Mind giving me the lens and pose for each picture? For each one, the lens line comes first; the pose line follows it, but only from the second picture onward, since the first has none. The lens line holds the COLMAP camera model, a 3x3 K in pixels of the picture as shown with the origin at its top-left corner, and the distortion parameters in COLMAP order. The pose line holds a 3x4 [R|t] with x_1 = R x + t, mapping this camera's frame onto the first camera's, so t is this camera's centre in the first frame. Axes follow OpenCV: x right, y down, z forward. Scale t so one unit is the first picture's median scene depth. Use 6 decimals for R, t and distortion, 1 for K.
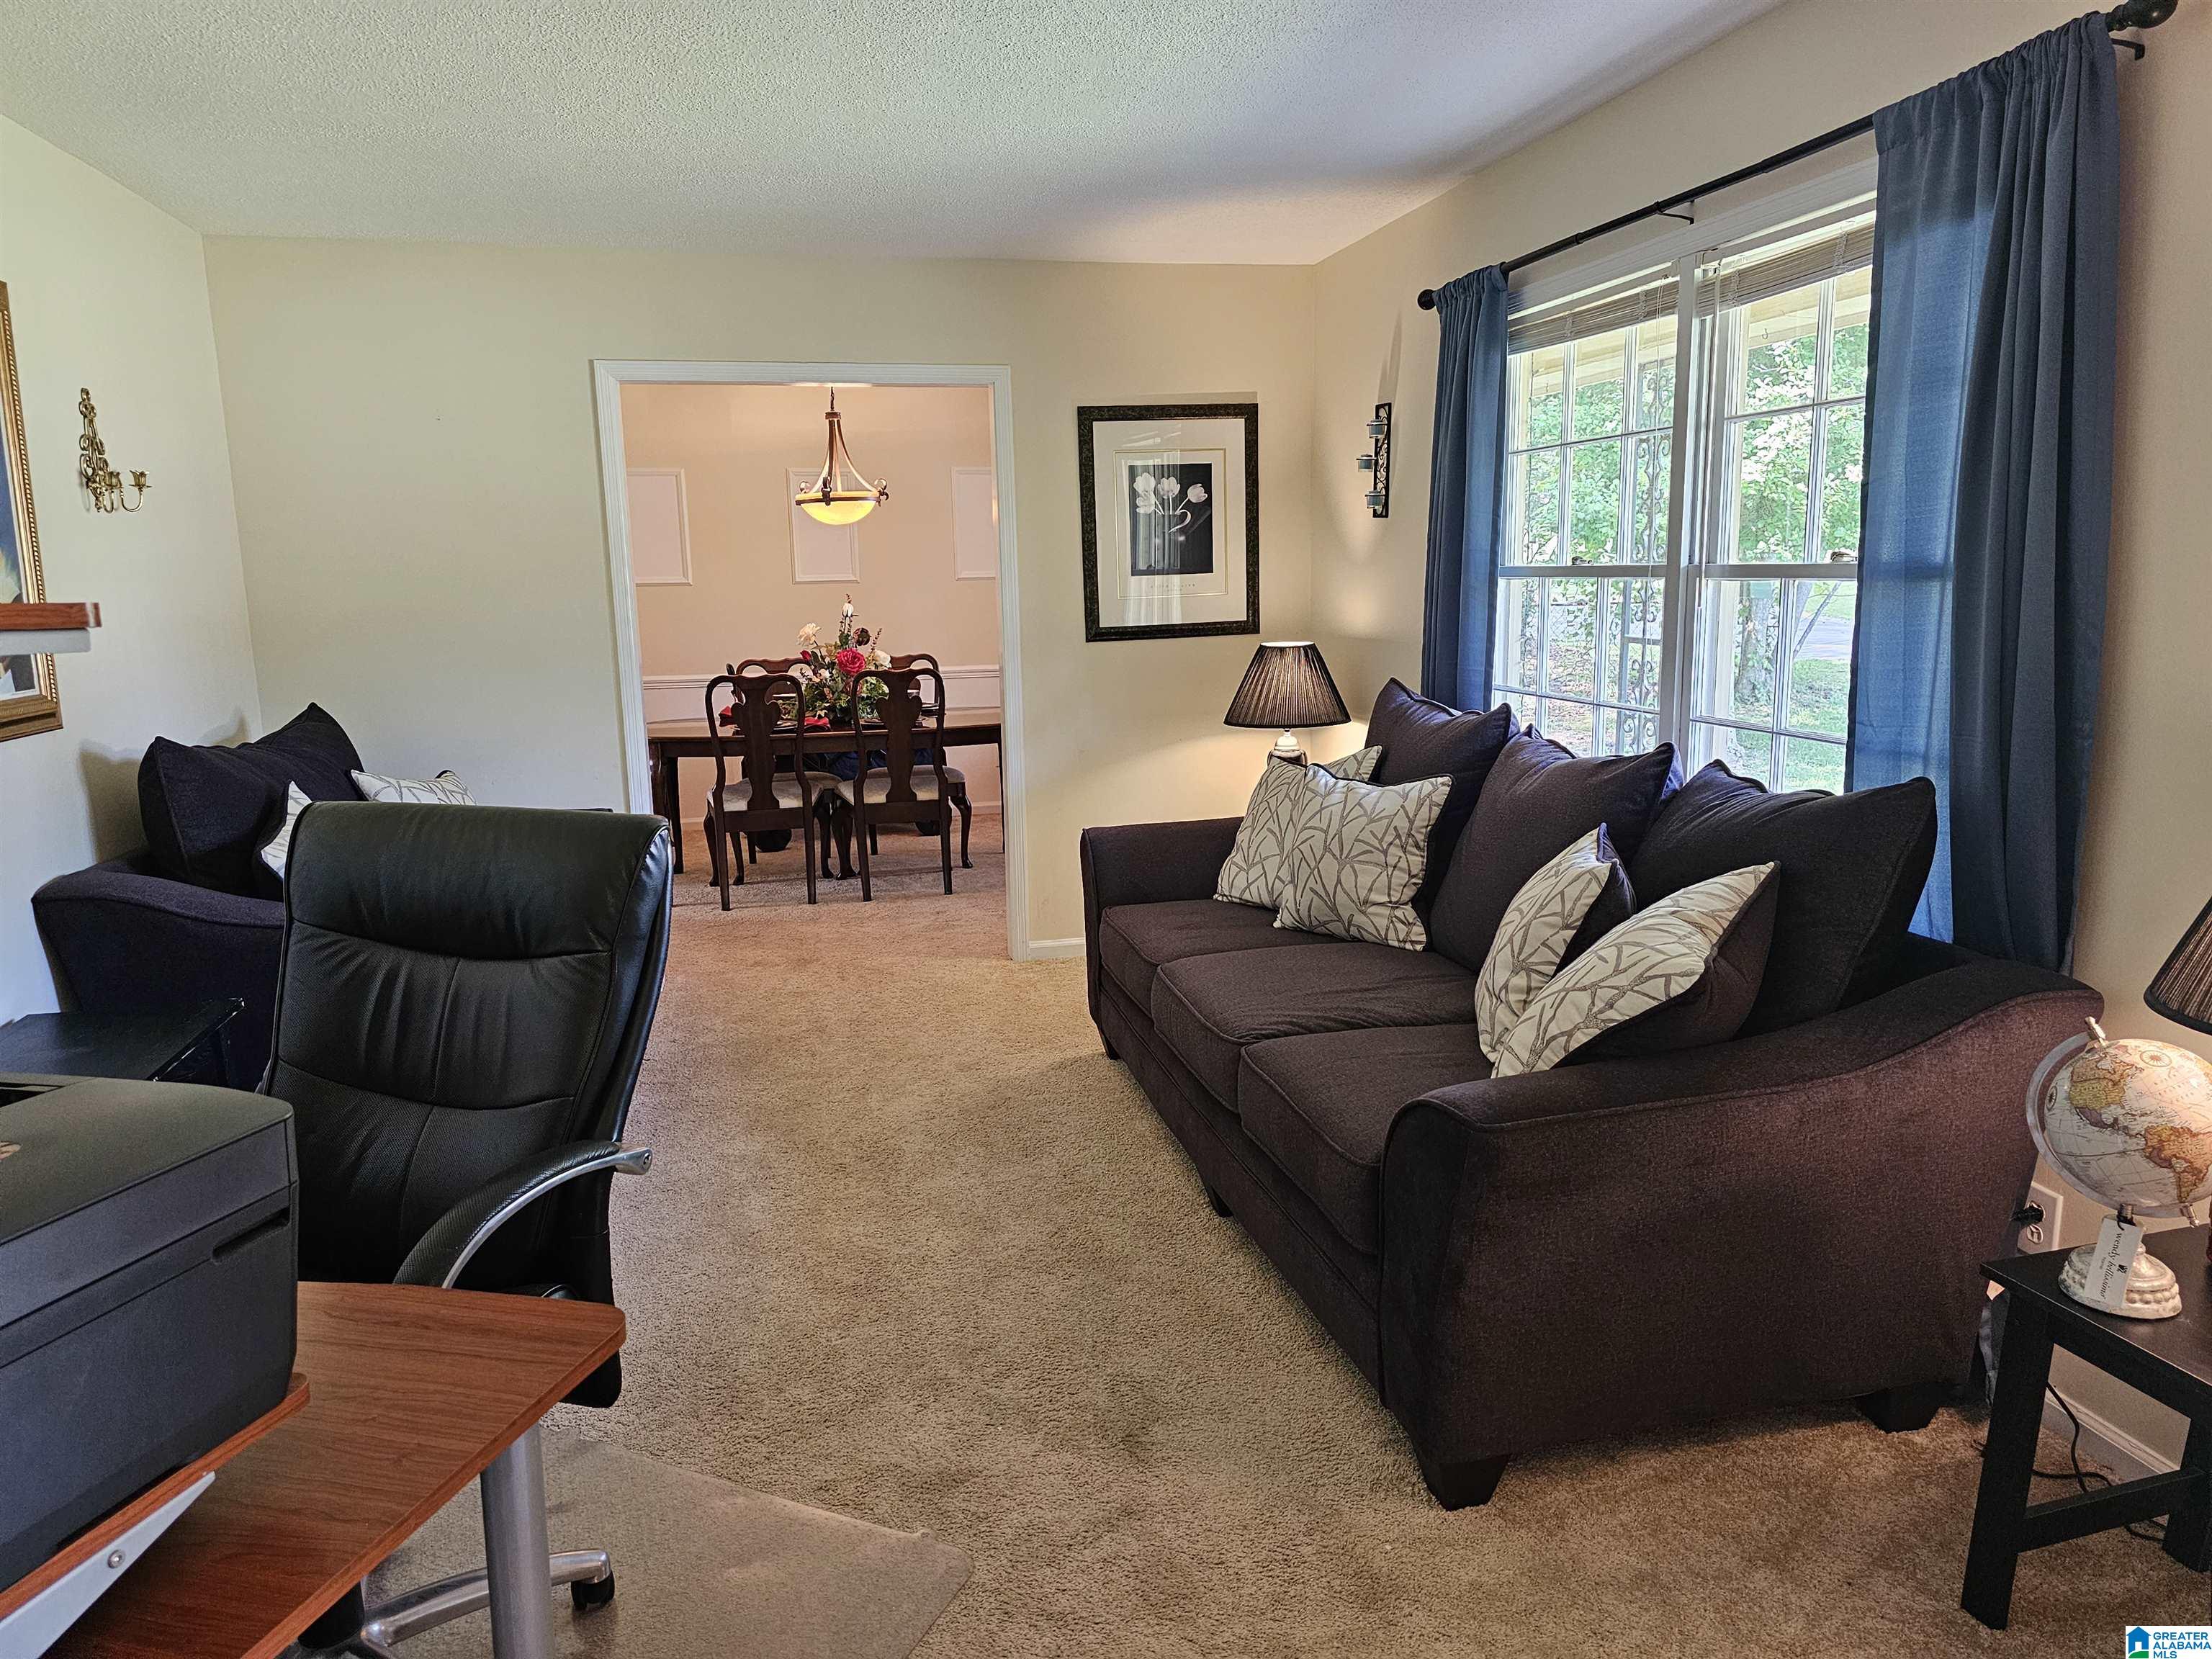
lens RADIAL K [[1483.5, 0, 1107.2], [0, 1483.5, 815.4], [0, 0, 1]] dist [0.012451, 0.002086]
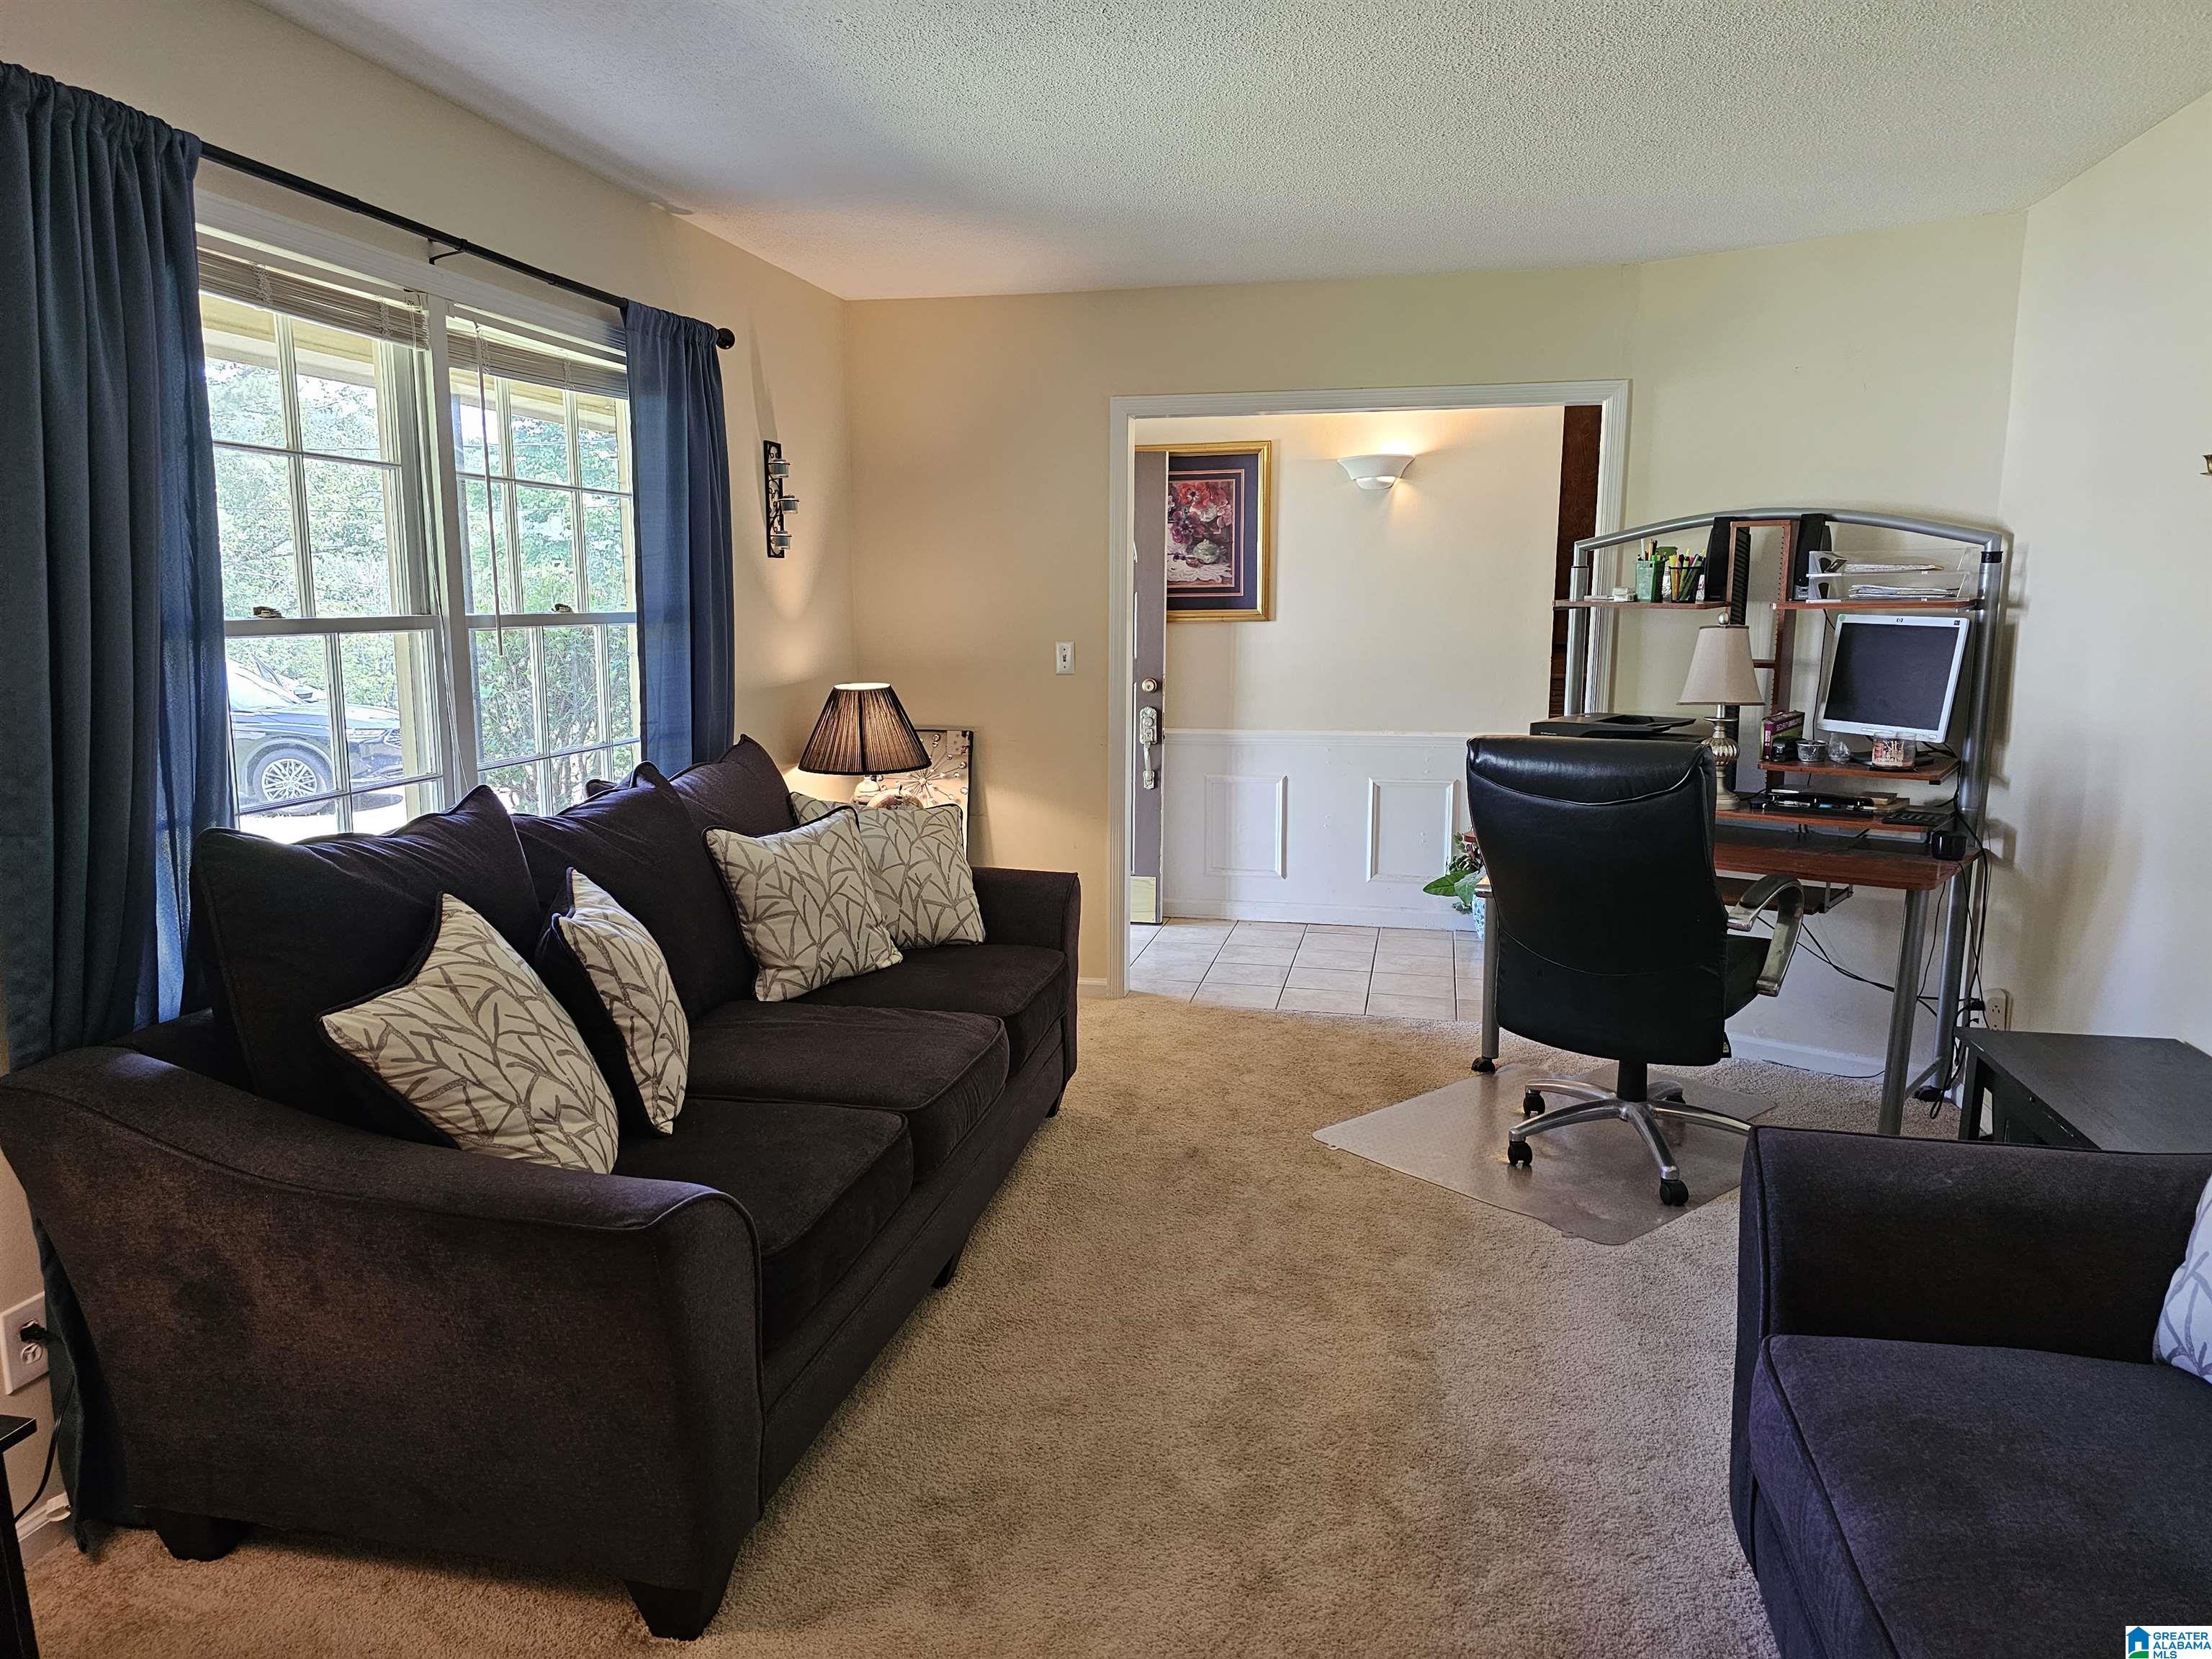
lens RADIAL K [[1483.5, 0, 1103.5], [0, 1483.5, 832.3], [0, 0, 1]] dist [0.012451, 0.002086]
pose [[-0.898576, -0.037026, 0.437254, -0.430935], [0.103353, 0.950546, 0.292885, -0.280872], [-0.426474, 0.308370, -0.850310, 1.728848]]
